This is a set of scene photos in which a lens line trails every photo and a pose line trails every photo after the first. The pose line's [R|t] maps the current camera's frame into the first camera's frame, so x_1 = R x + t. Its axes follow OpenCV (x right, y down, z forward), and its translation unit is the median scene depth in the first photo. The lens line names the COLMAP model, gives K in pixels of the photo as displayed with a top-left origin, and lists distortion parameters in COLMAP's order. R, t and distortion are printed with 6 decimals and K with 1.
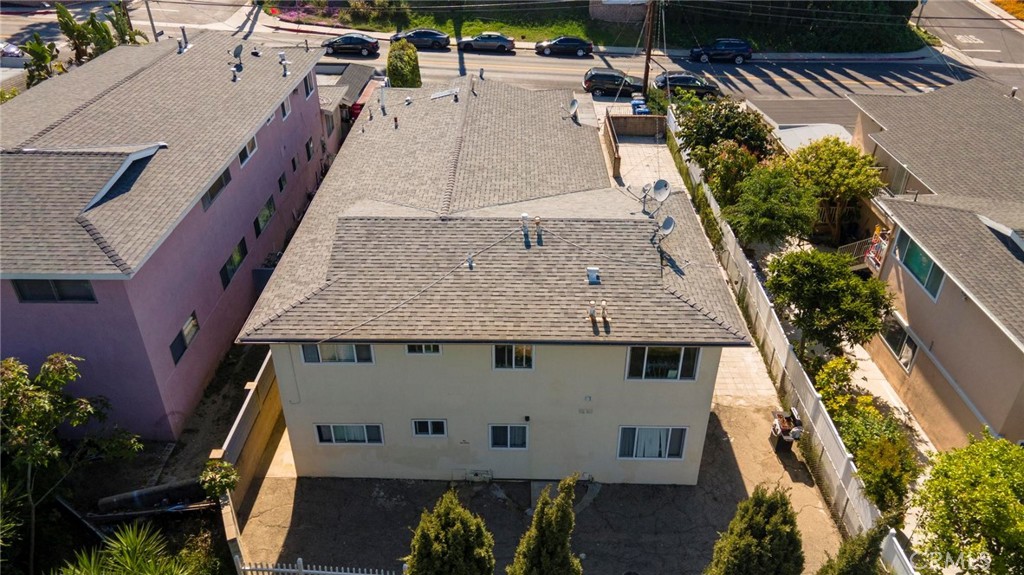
lens RADIAL K [[748.5, 0, 512.0], [0, 748.5, 287.5], [0, 0, 1]] dist [0.020268, 0.001645]
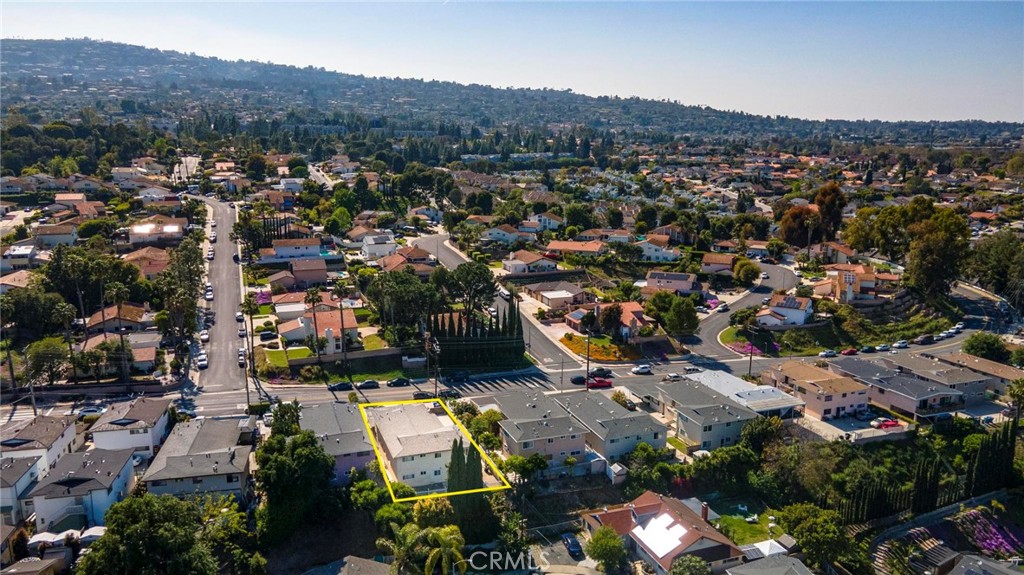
lens RADIAL K [[746.8, 0, 512.0], [0, 746.8, 287.5], [0, 0, 1]] dist [0.042402, 0.002533]
pose [[0.935632, -0.067976, 0.346371, -0.530455], [0.184742, 0.930453, -0.316429, 0.316358], [-0.300772, 0.360051, 0.883119, -1.833836]]
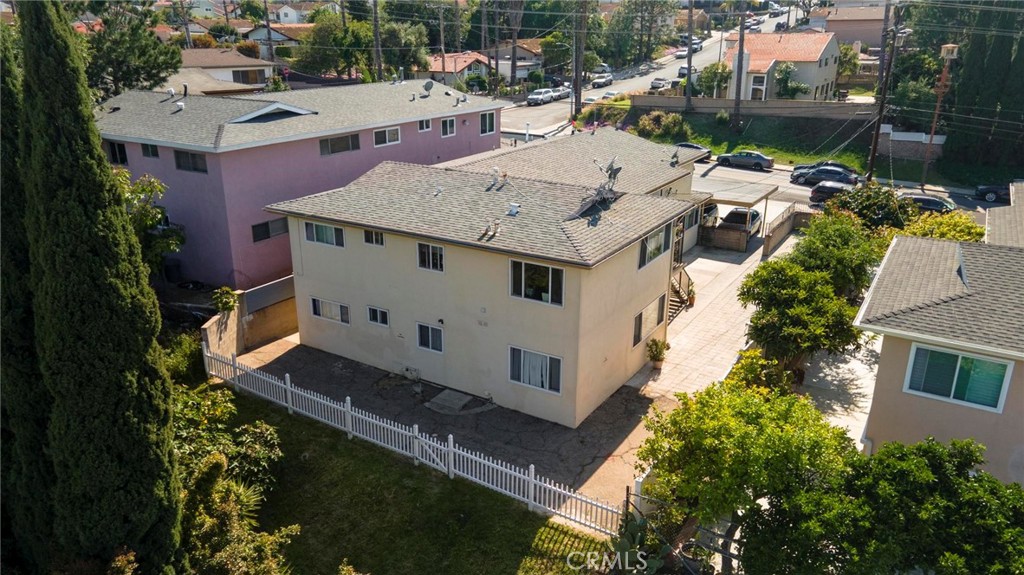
lens RADIAL K [[762.7, 0, 512.0], [0, 762.7, 287.5], [0, 0, 1]] dist [0.041190, 0.001072]
pose [[0.862669, 0.171483, -0.475811, 0.275393], [-0.273593, 0.949461, -0.153851, 0.112652], [0.425382, 0.262902, 0.865987, -0.006250]]
